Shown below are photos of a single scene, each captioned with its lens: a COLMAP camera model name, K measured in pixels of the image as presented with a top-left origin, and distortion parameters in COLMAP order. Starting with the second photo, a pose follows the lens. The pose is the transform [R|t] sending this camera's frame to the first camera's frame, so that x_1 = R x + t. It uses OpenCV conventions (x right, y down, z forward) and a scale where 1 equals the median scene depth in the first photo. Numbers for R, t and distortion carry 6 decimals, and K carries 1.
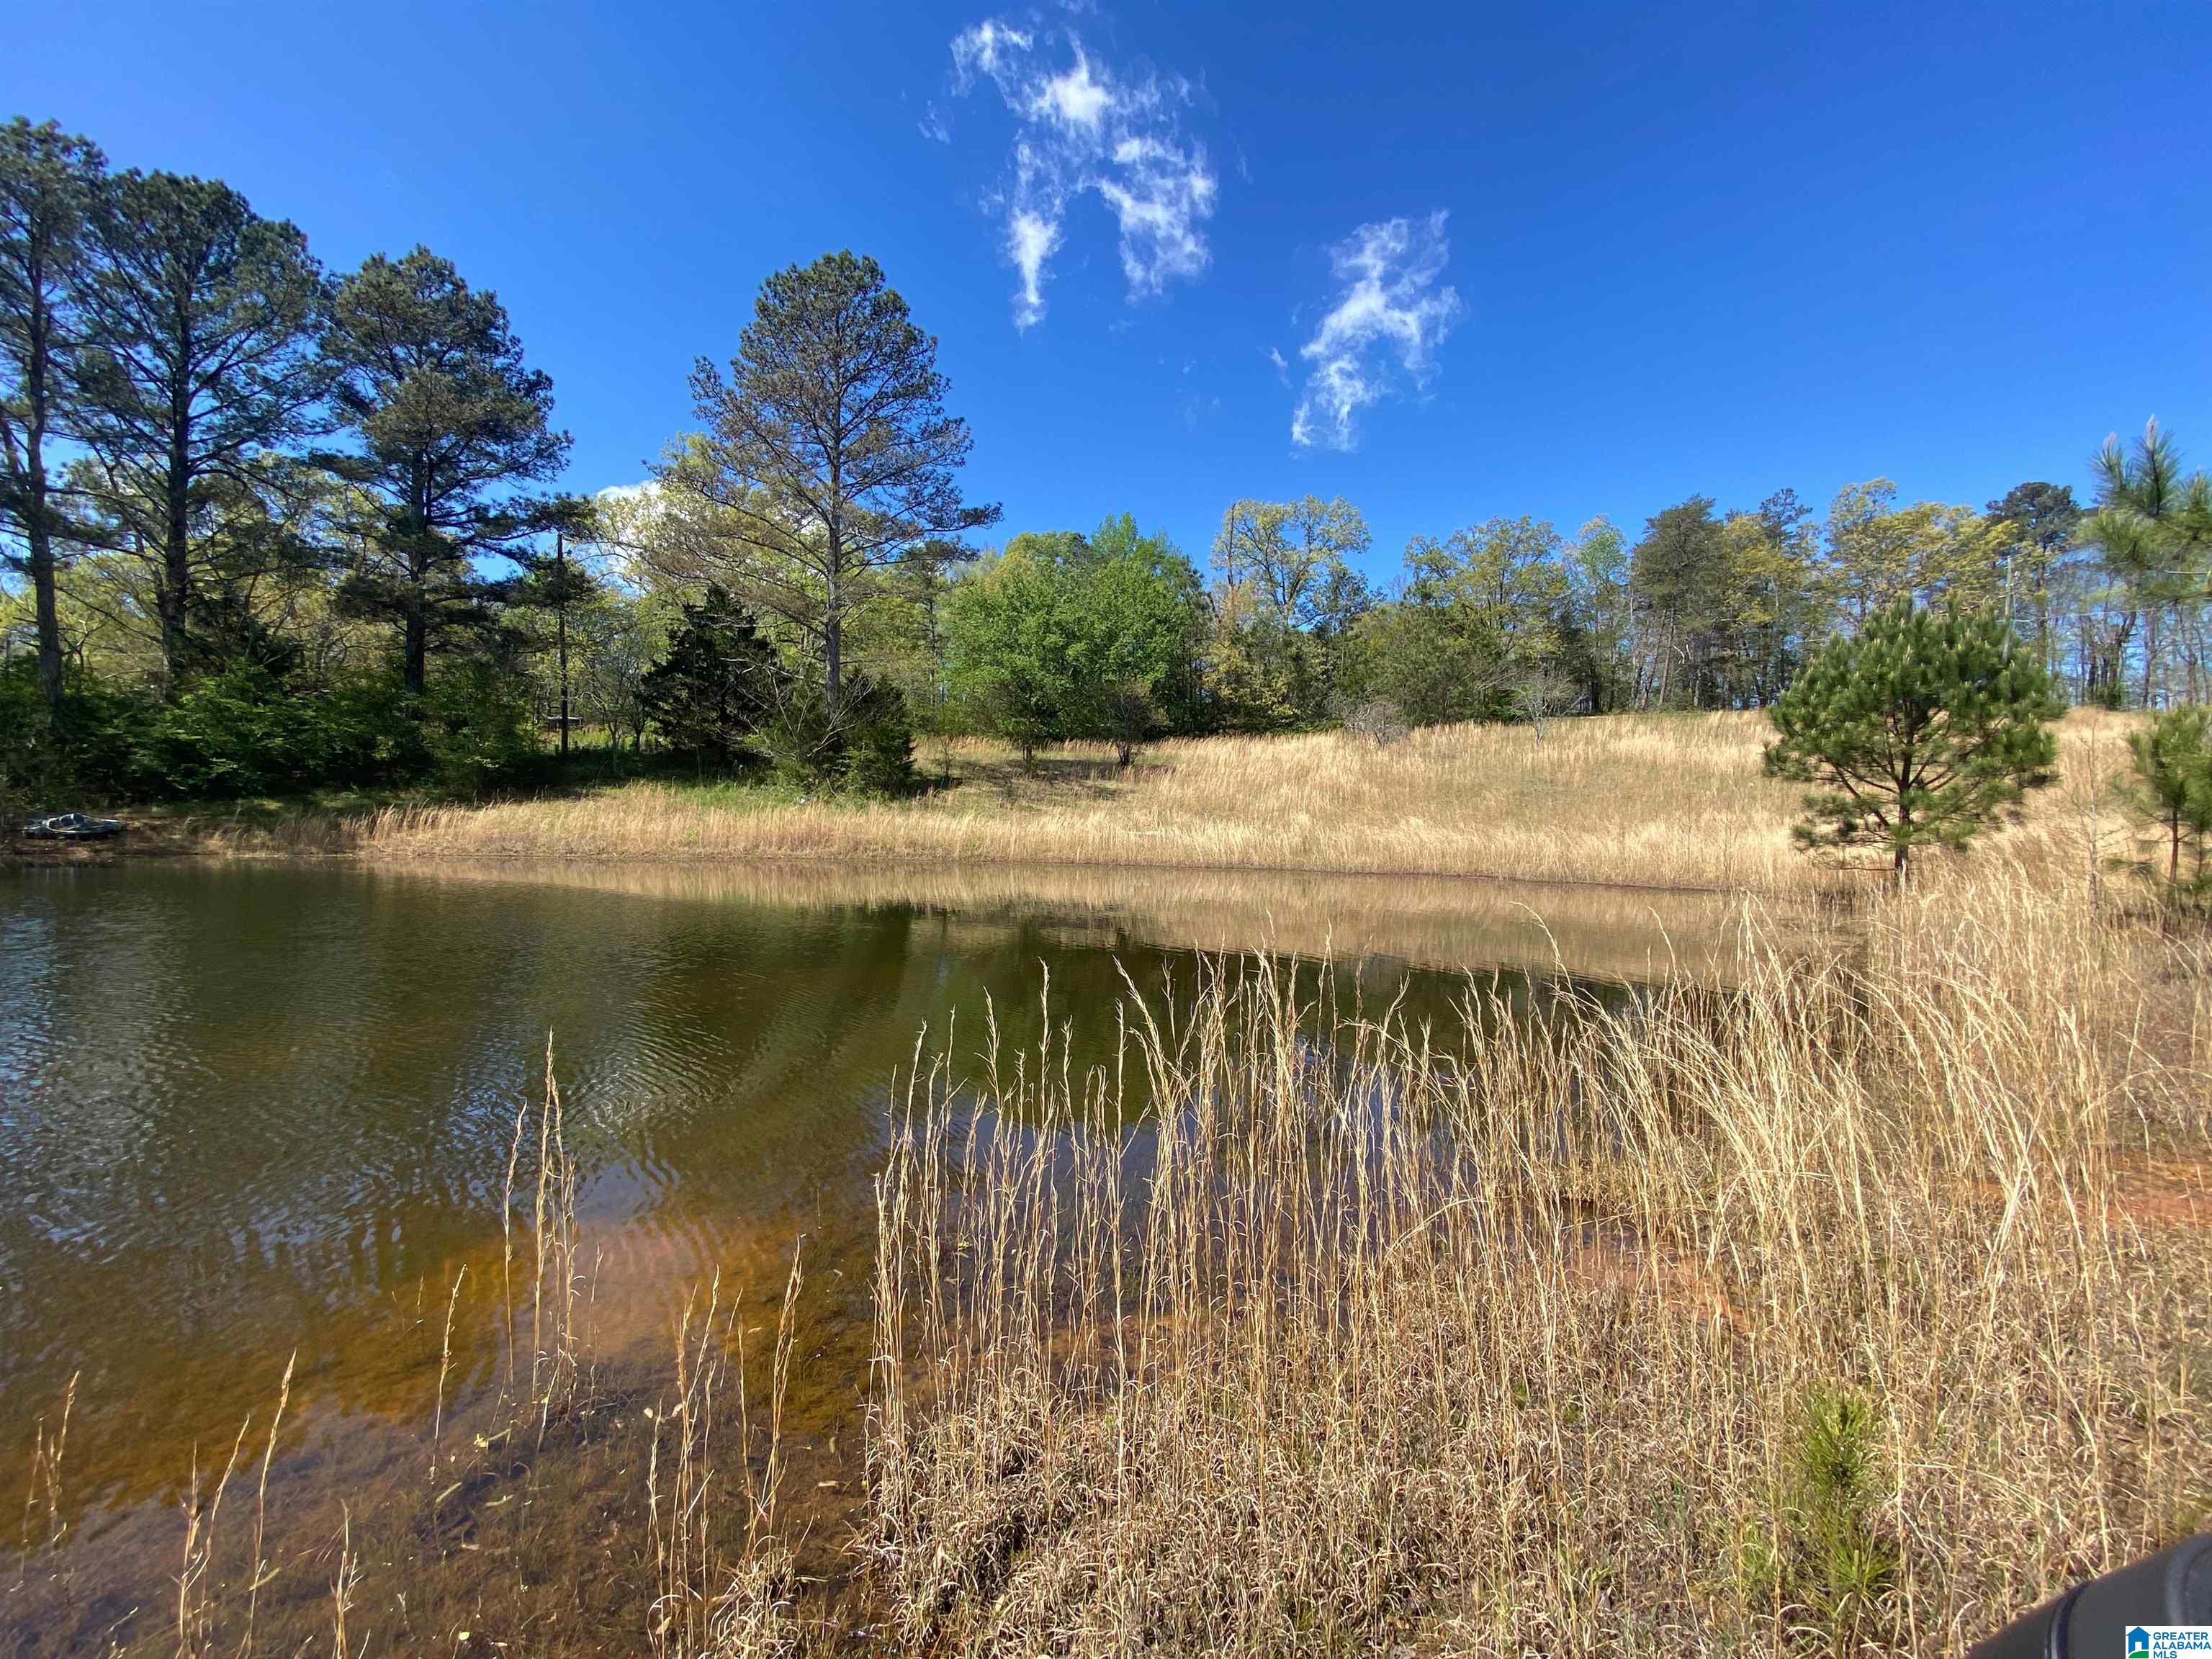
lens RADIAL K [[894.9, 0, 1098.8], [0, 894.9, 836.2], [0, 0, 1]] dist [-0.029297, -0.004418]
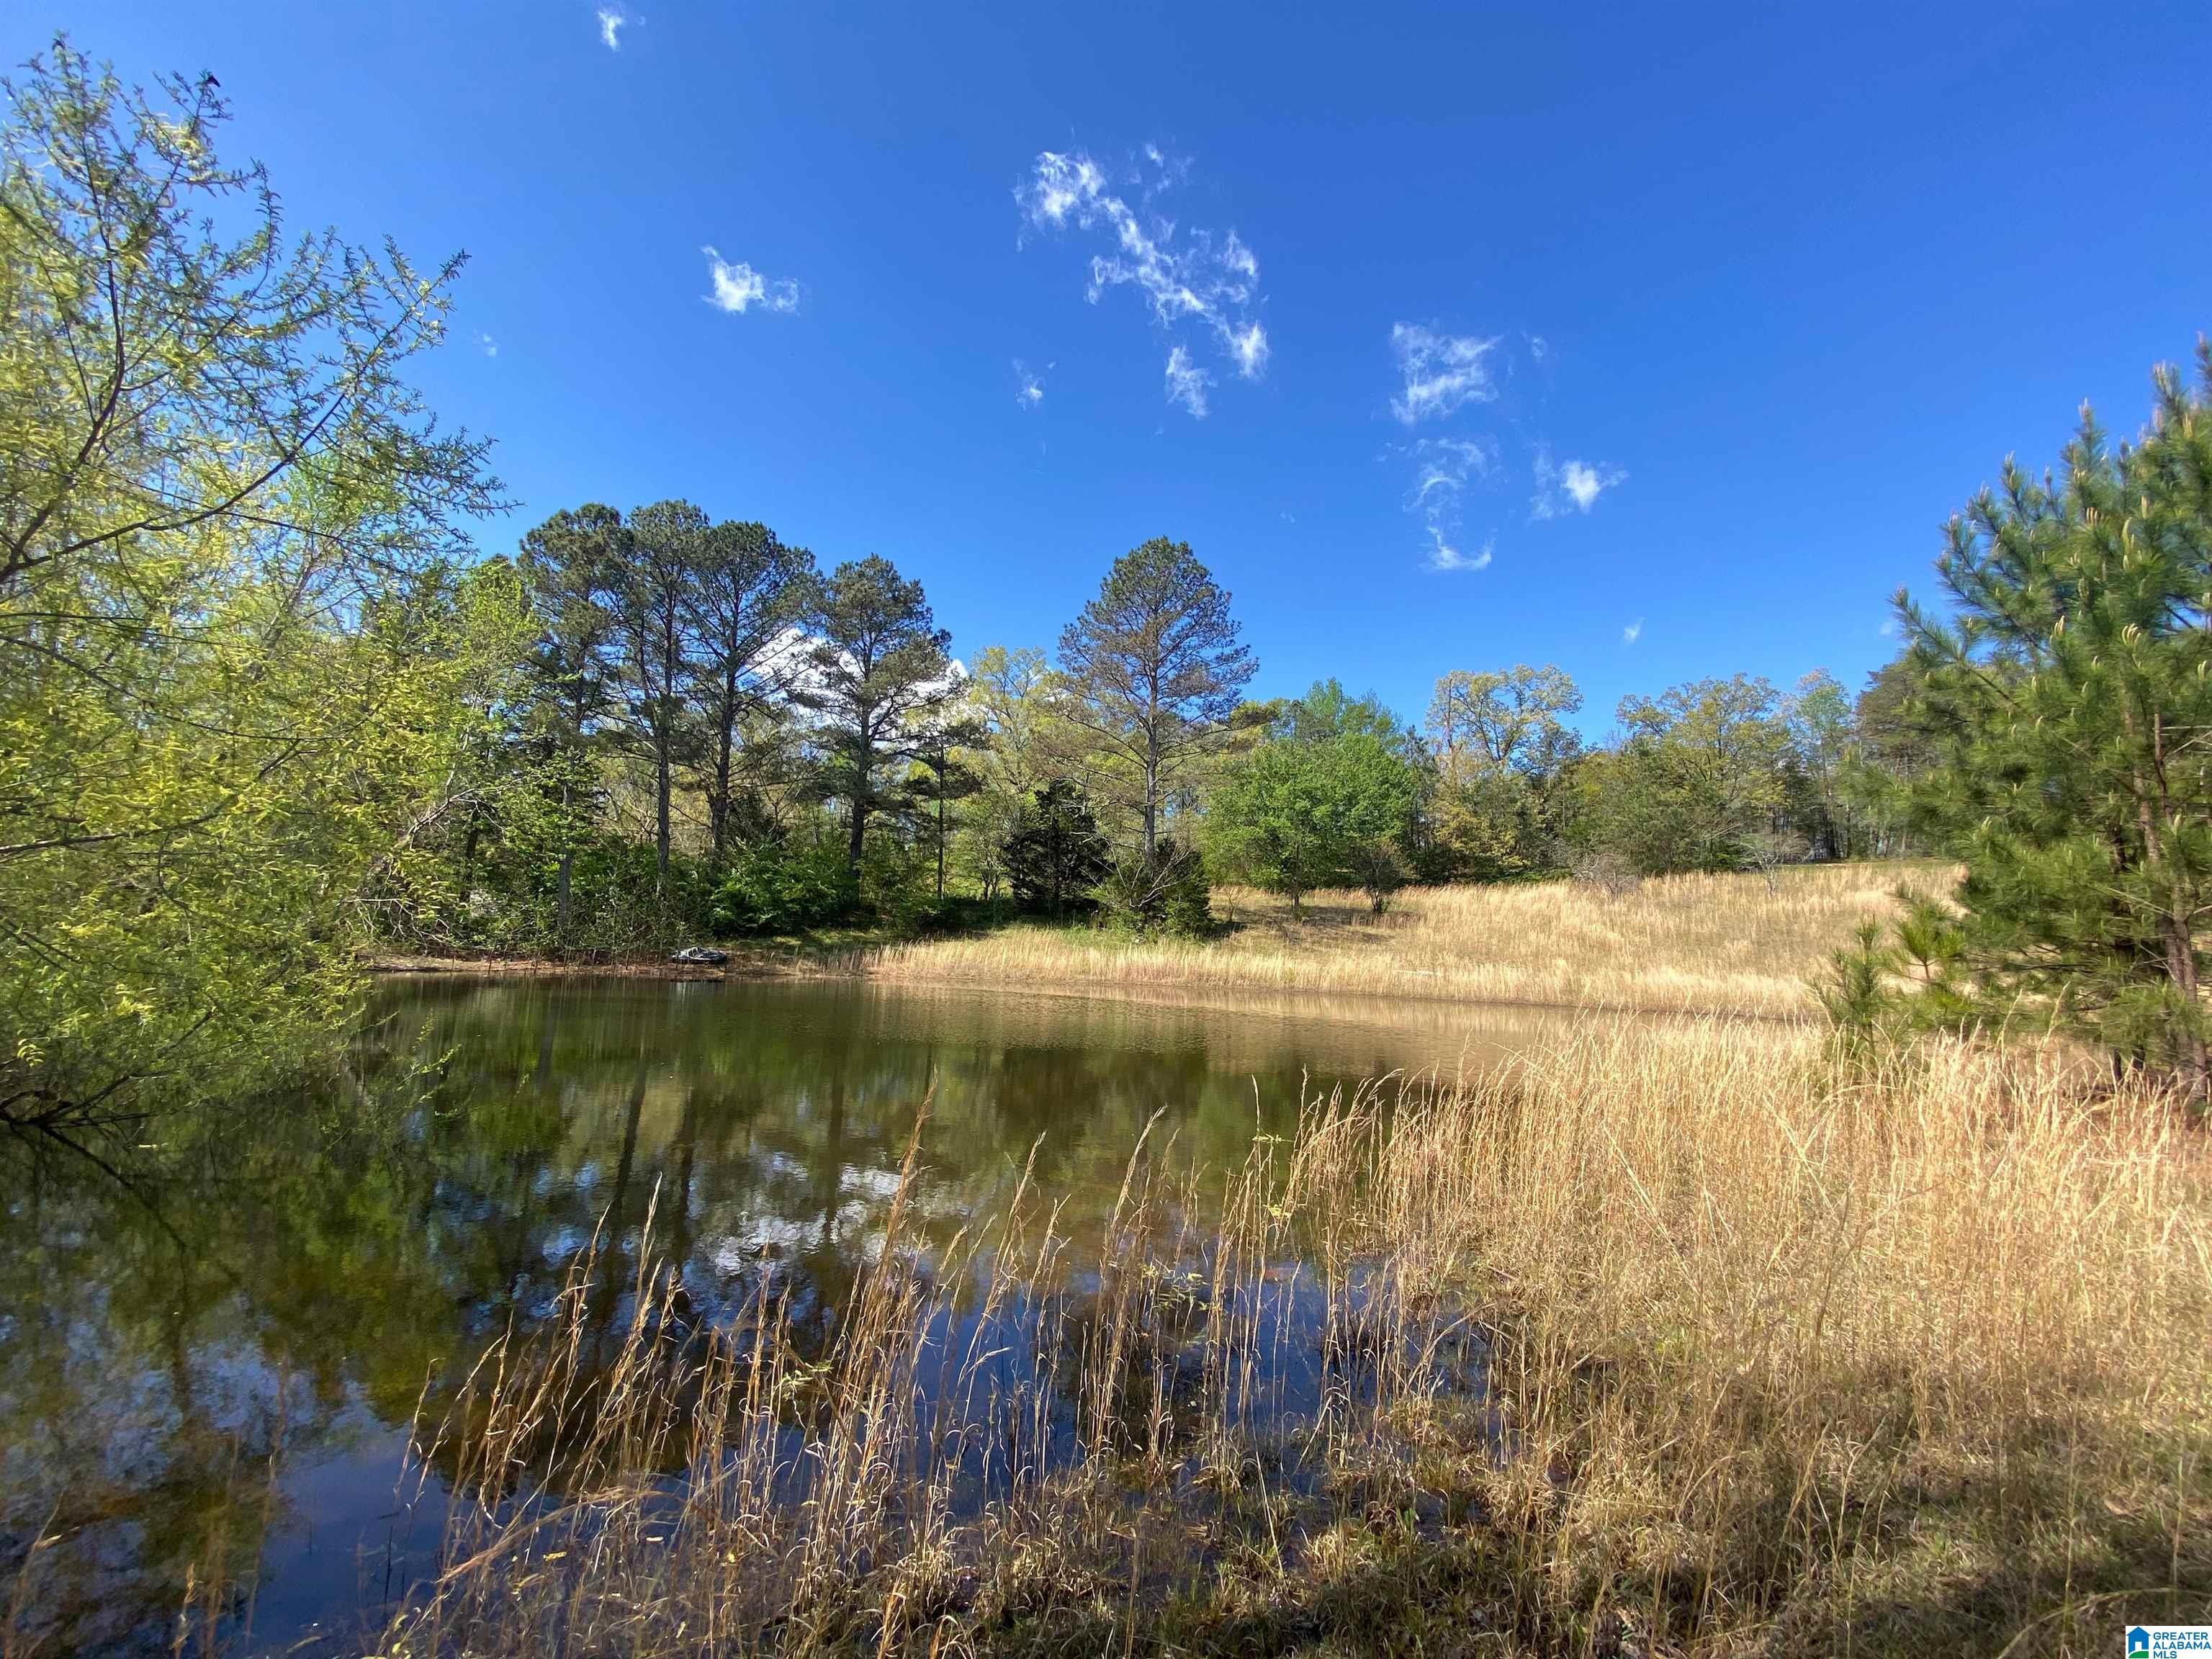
lens RADIAL K [[894.9, 0, 1053.7], [0, 894.9, 821.5], [0, 0, 1]] dist [-0.029297, -0.004418]
pose [[0.973519, -0.013611, -0.228200, -0.107588], [-0.022450, 0.987708, -0.154688, -0.005279], [0.227500, 0.155715, 0.961247, -0.226768]]
